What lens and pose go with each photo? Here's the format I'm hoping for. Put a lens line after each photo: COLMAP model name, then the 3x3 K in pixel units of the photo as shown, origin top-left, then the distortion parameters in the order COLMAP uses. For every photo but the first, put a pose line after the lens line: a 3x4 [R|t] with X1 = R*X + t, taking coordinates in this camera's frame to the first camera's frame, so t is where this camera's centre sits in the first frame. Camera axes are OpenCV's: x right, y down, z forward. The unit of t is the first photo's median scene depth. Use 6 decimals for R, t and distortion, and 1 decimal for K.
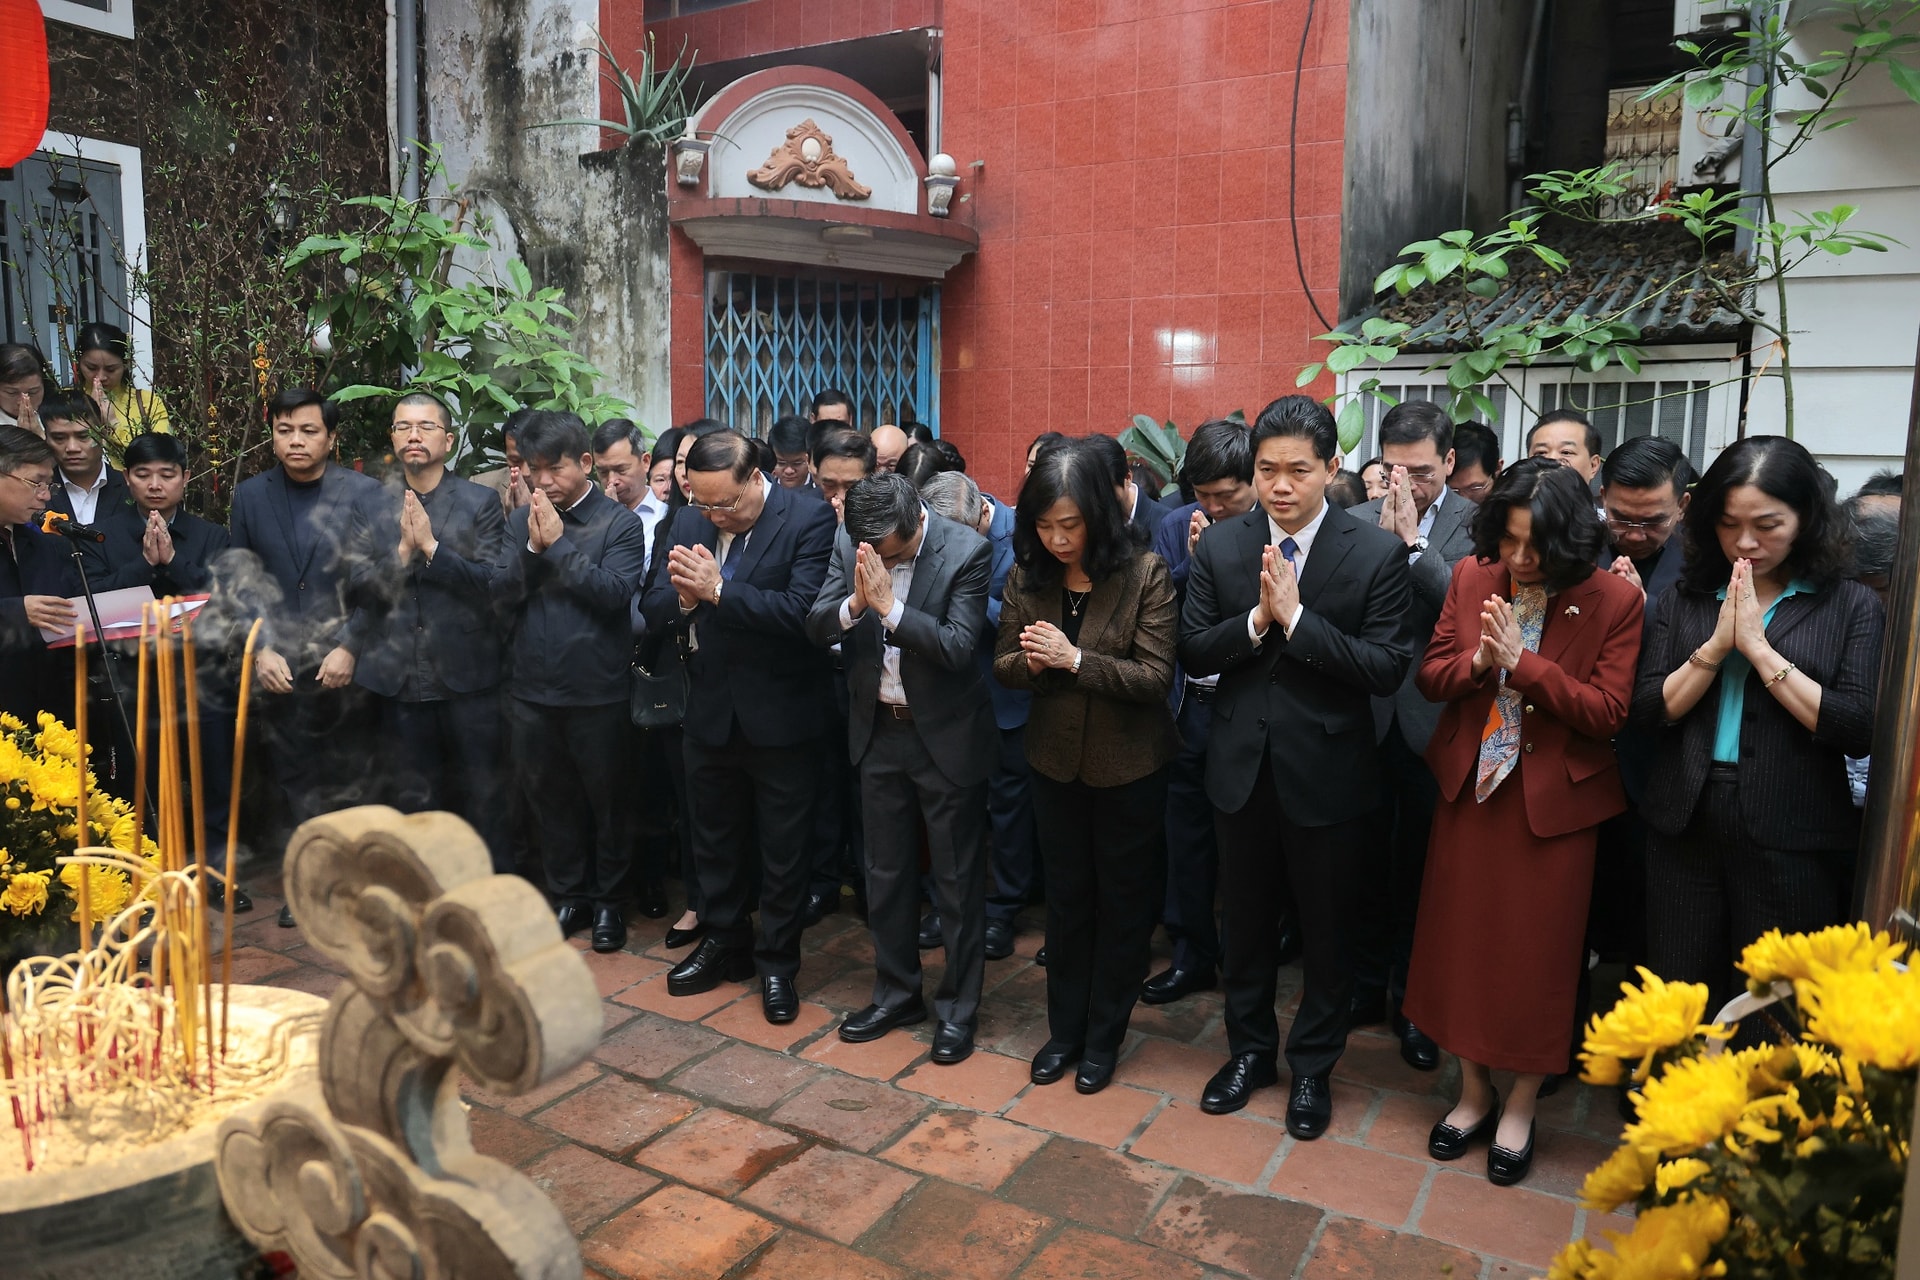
lens RADIAL K [[1444.5, 0, 960.0], [0, 1444.5, 640.0], [0, 0, 1]] dist [-0.096613, 0.037908]
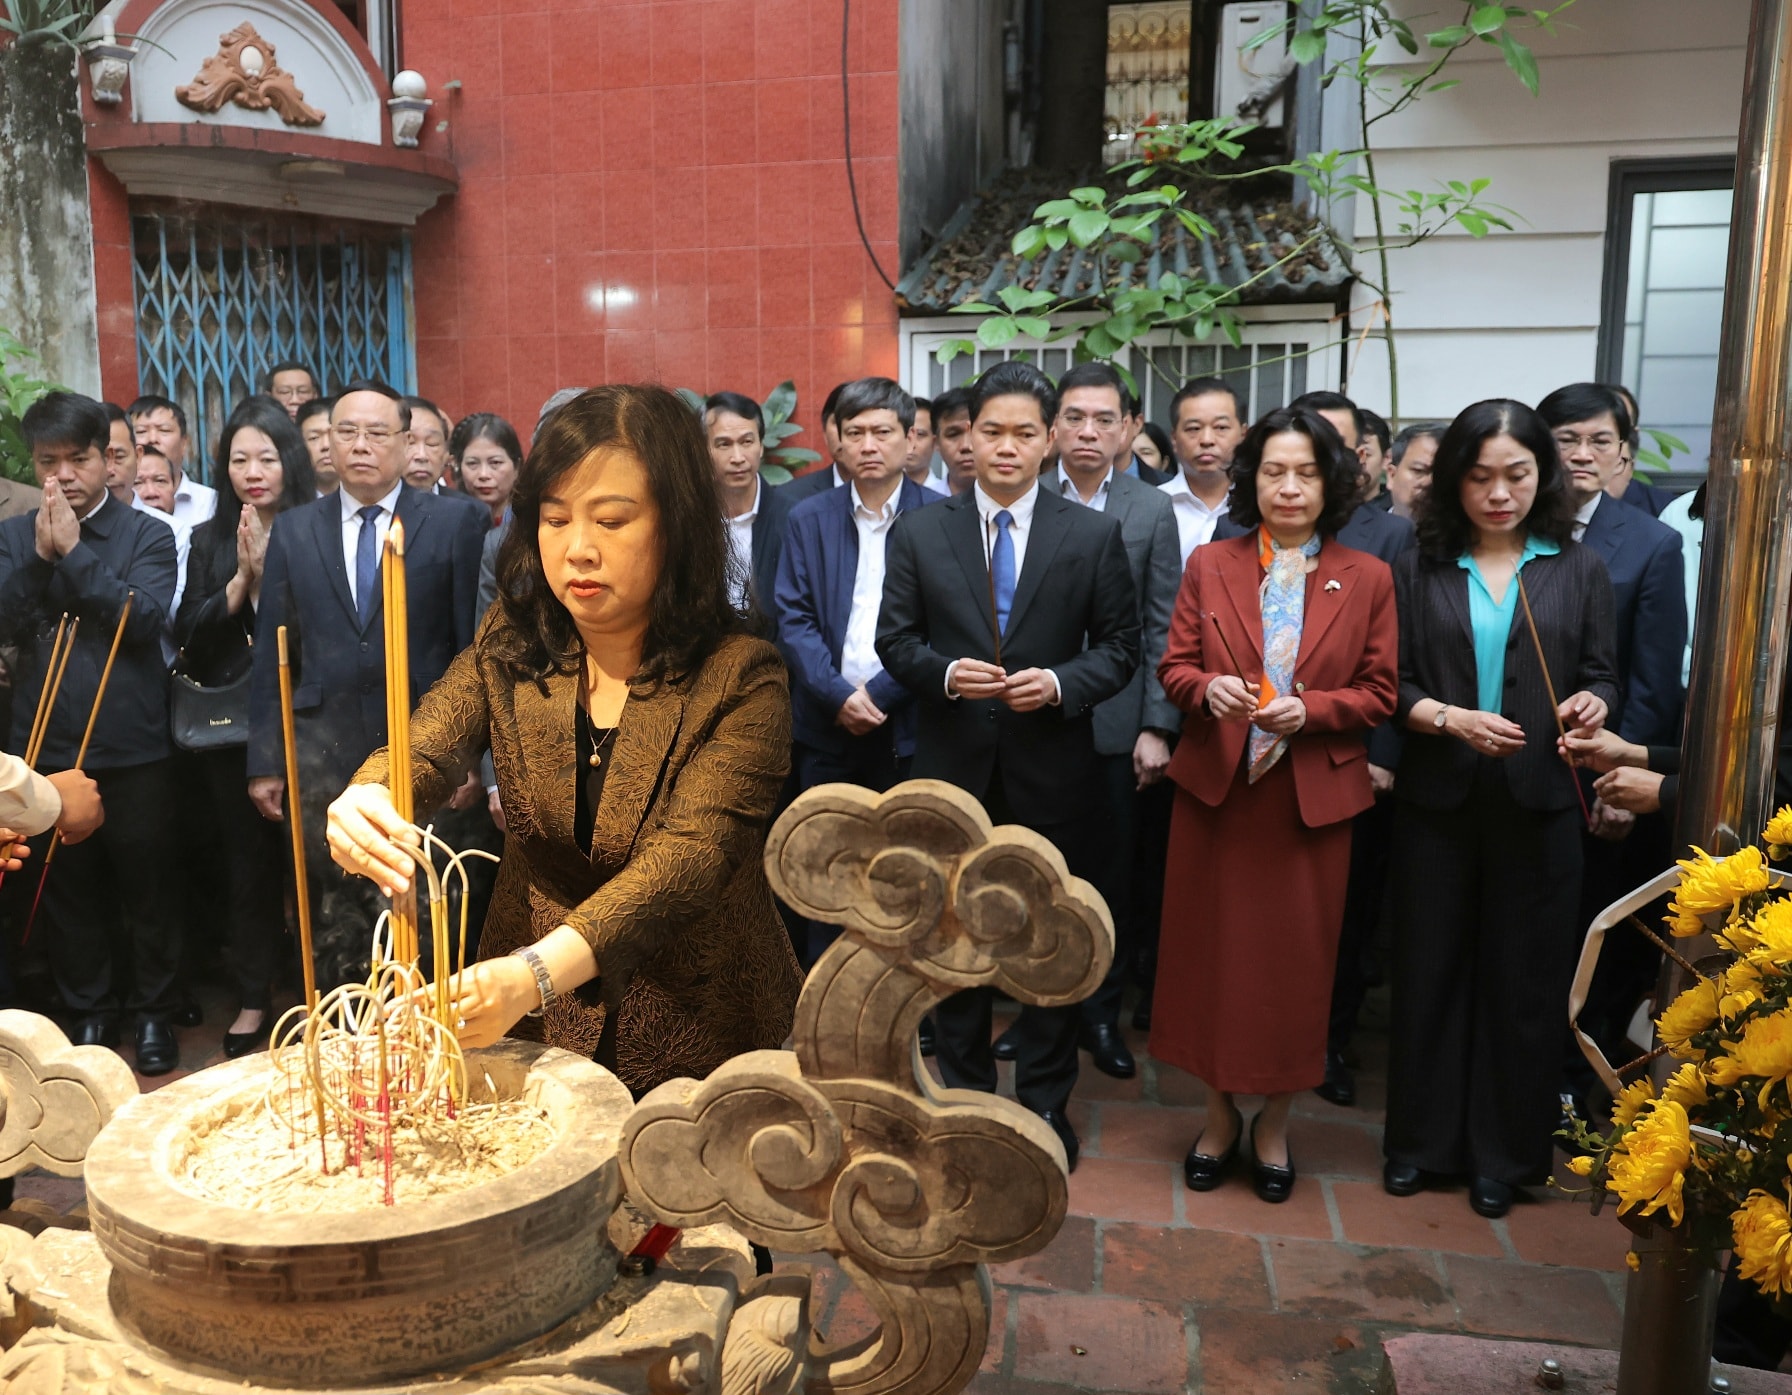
lens RADIAL K [[1779.4, 0, 896.0], [0, 1779.4, 697.5], [0, 0, 1]] dist [-0.085215, 0.059641]
pose [[0.944525, -0.068440, 0.321229, -0.108189], [0.061642, 0.997607, 0.031298, 0.001468], [-0.322602, -0.009760, 0.946484, -0.041632]]
